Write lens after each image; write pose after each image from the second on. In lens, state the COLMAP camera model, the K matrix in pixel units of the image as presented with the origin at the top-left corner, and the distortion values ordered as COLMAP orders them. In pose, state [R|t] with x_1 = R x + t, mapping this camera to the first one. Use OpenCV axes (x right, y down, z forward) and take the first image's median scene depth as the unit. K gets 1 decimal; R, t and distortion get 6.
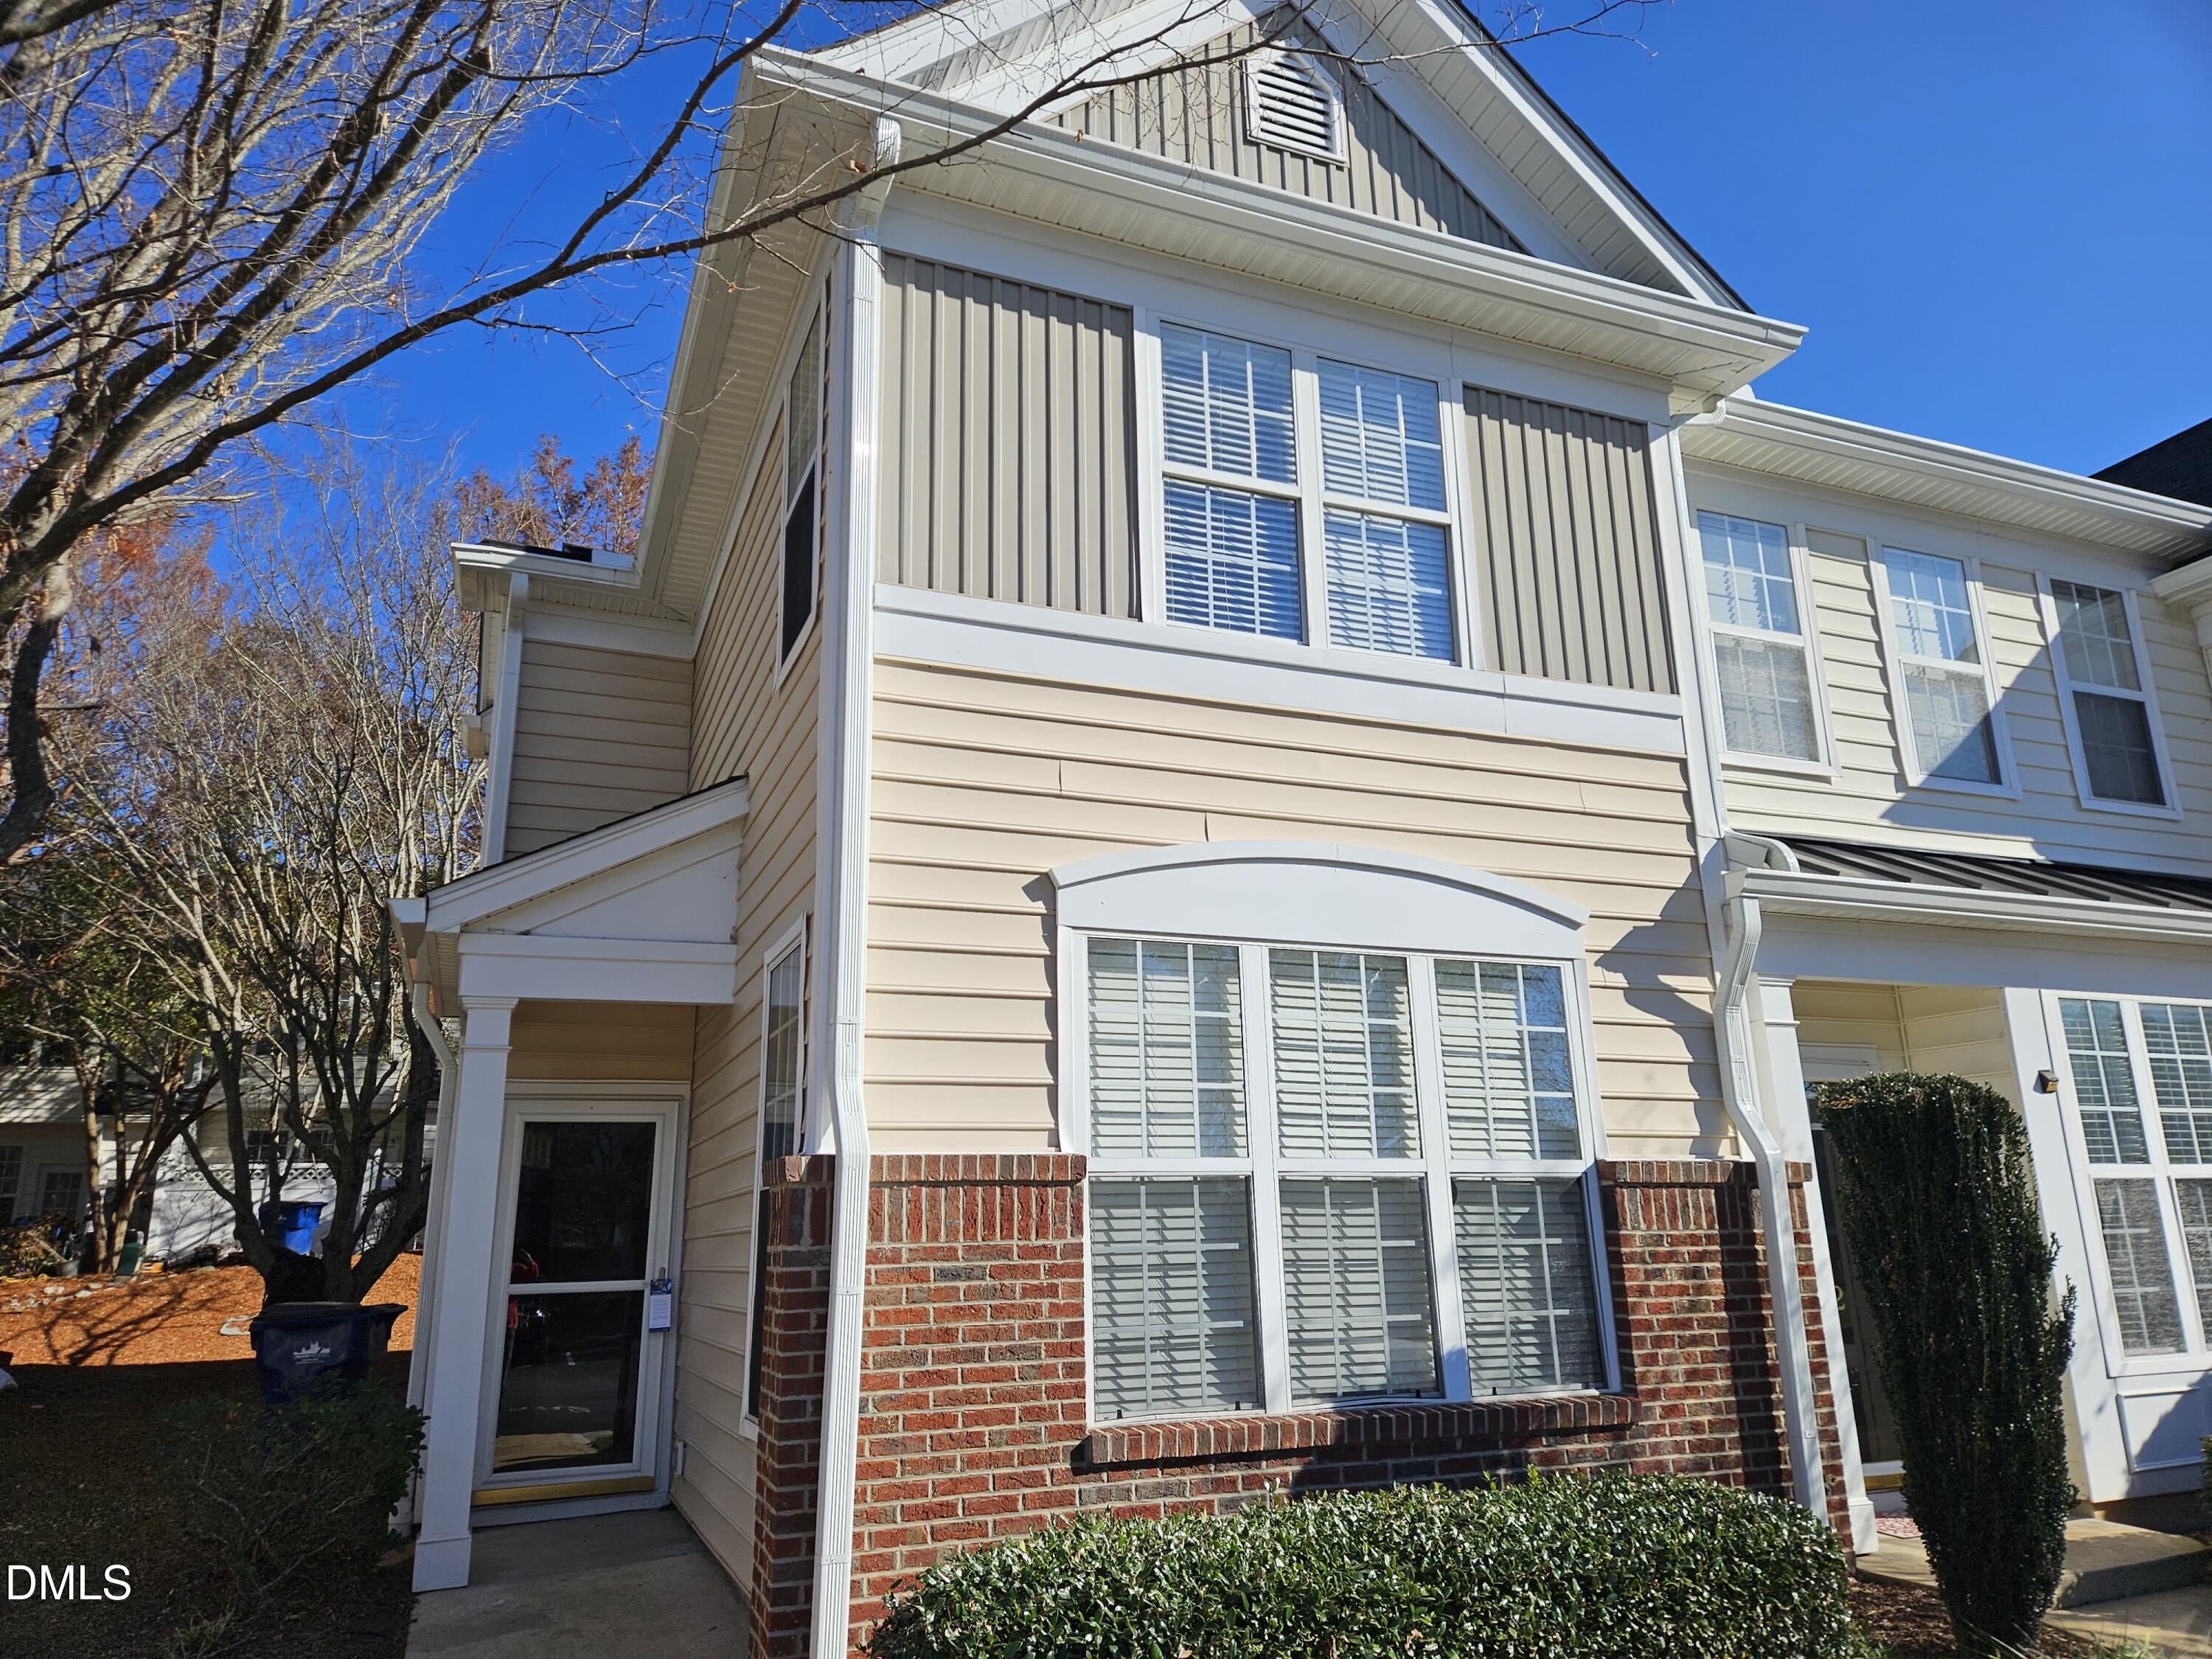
lens RADIAL K [[1492.6, 0, 1098.1], [0, 1492.6, 841.2], [0, 0, 1]] dist [0.070797, -0.040504]
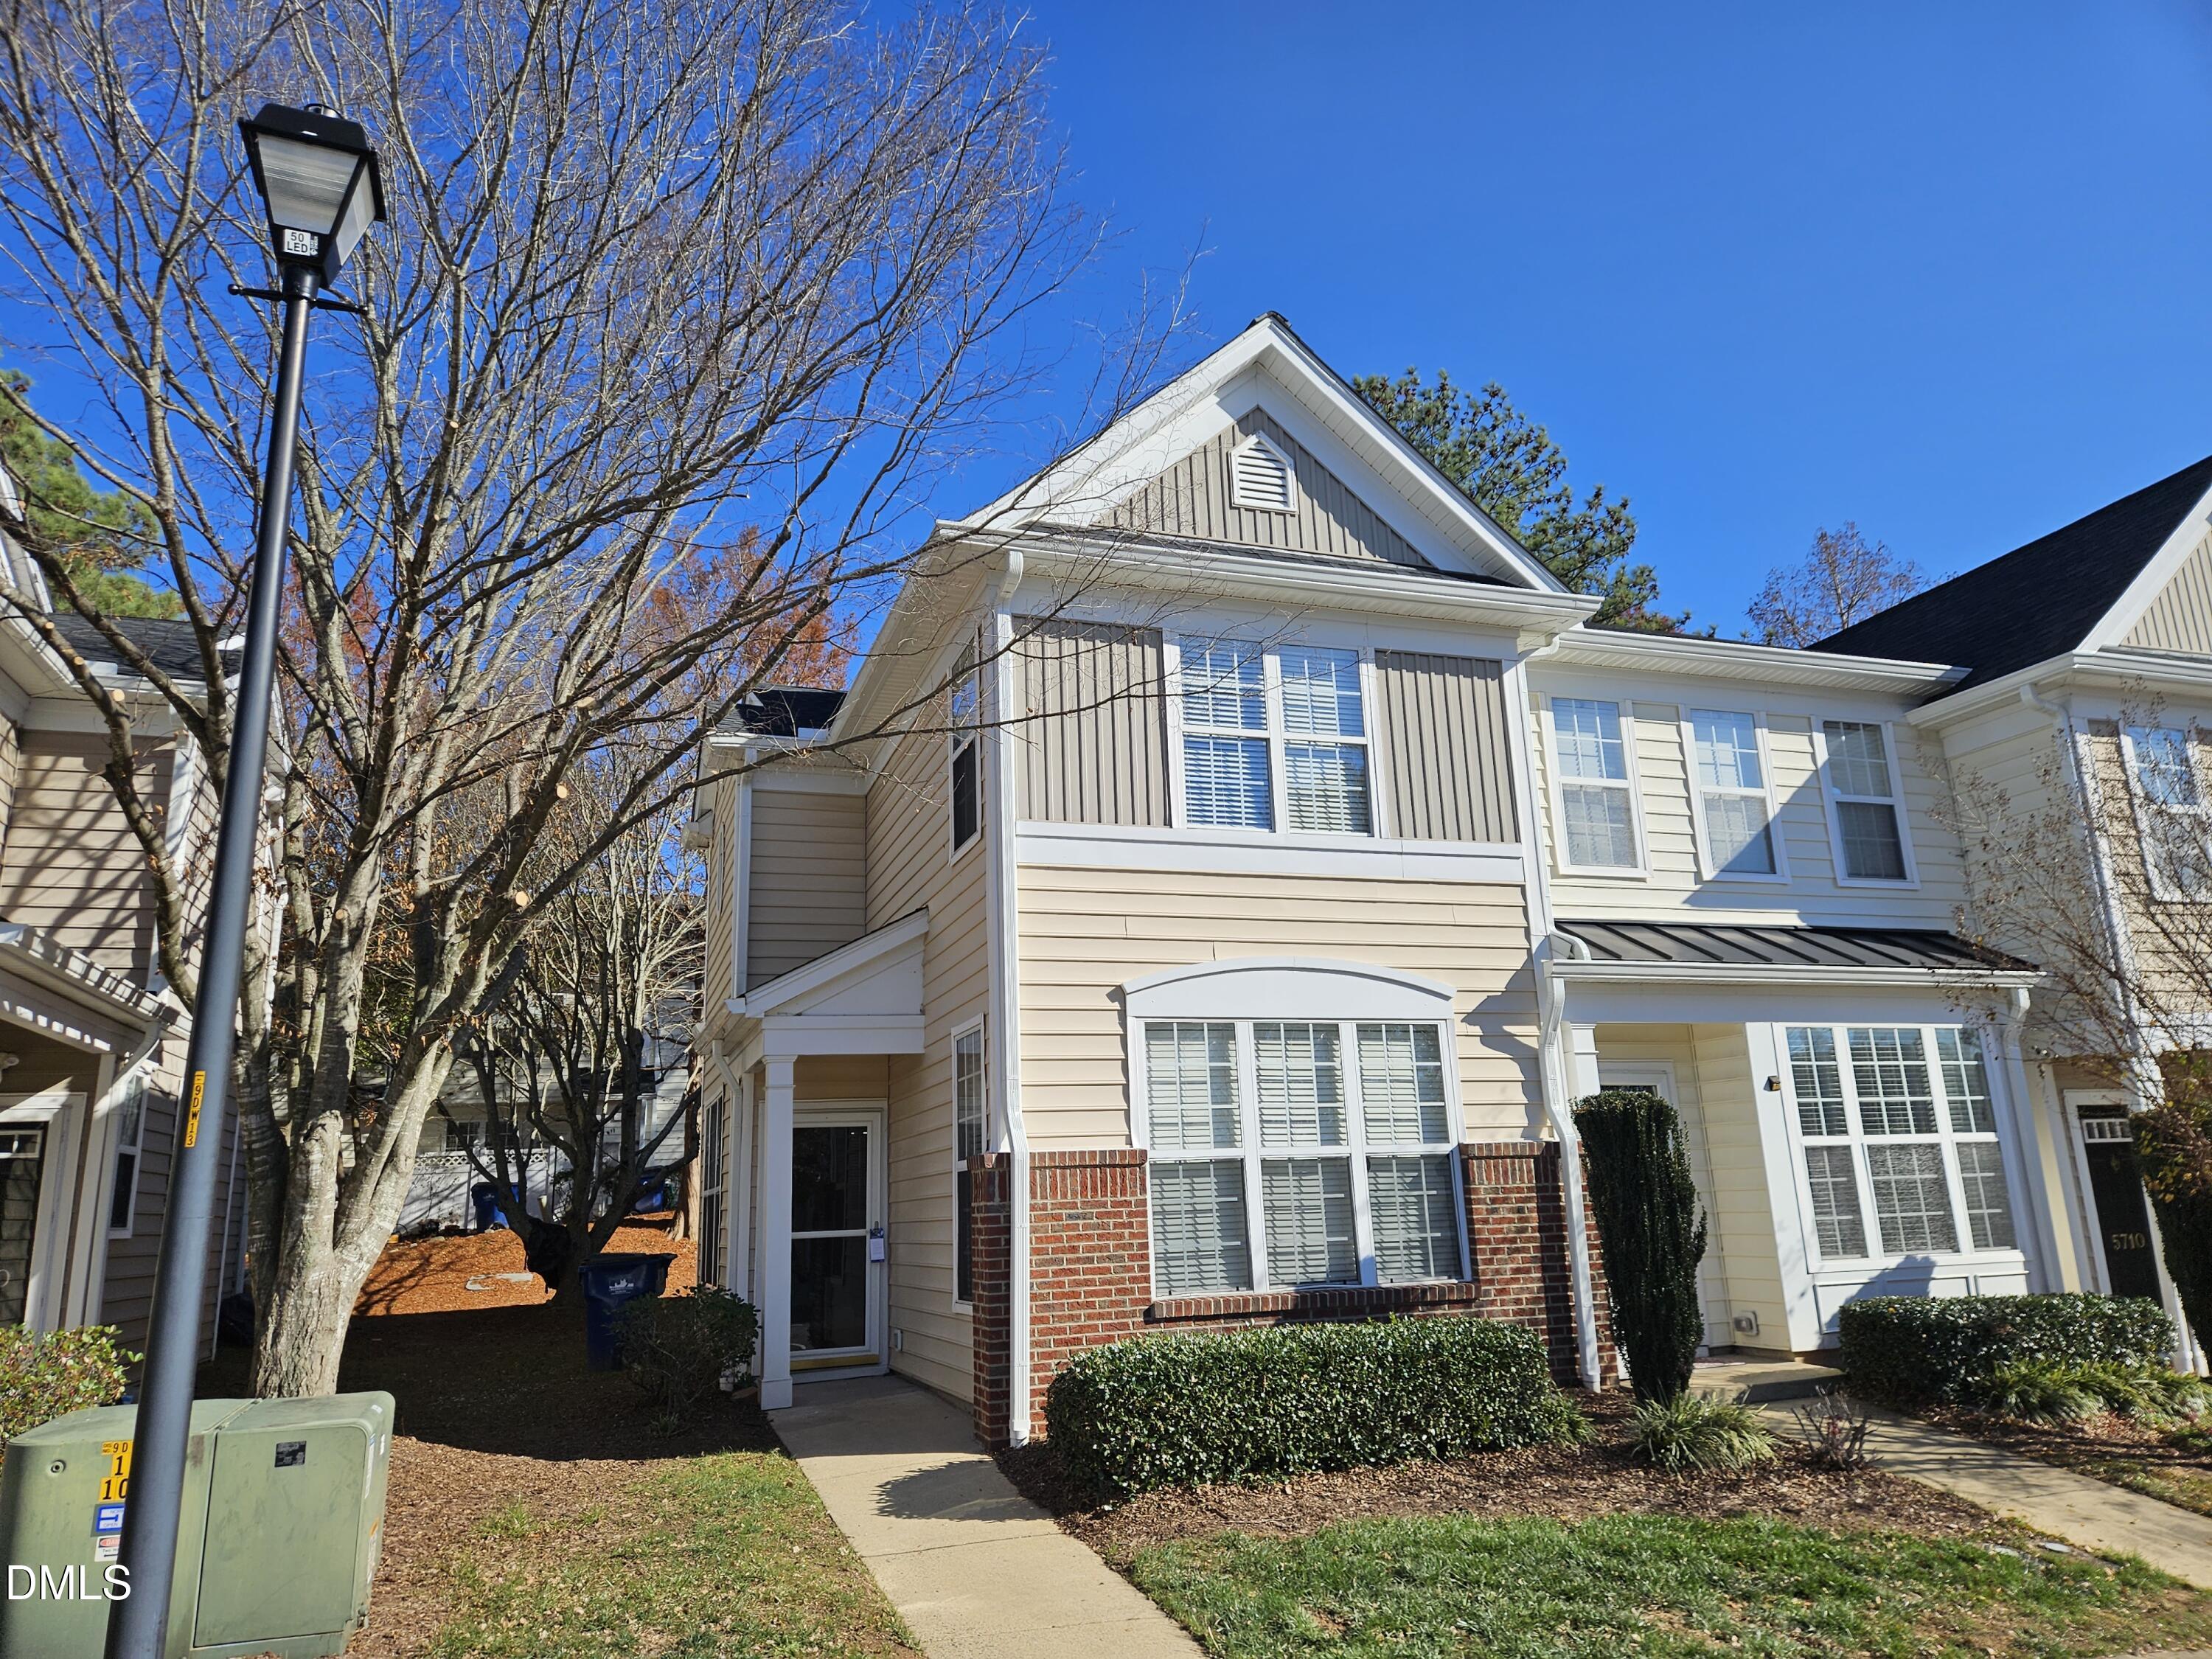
lens RADIAL K [[1487.3, 0, 1103.9], [0, 1487.3, 837.4], [0, 0, 1]] dist [0.069844, -0.000818]
pose [[0.998664, -0.029454, -0.042447, 0.022261], [0.030236, 0.999383, 0.017893, -0.160396], [0.041894, -0.019153, 0.998938, -0.632965]]
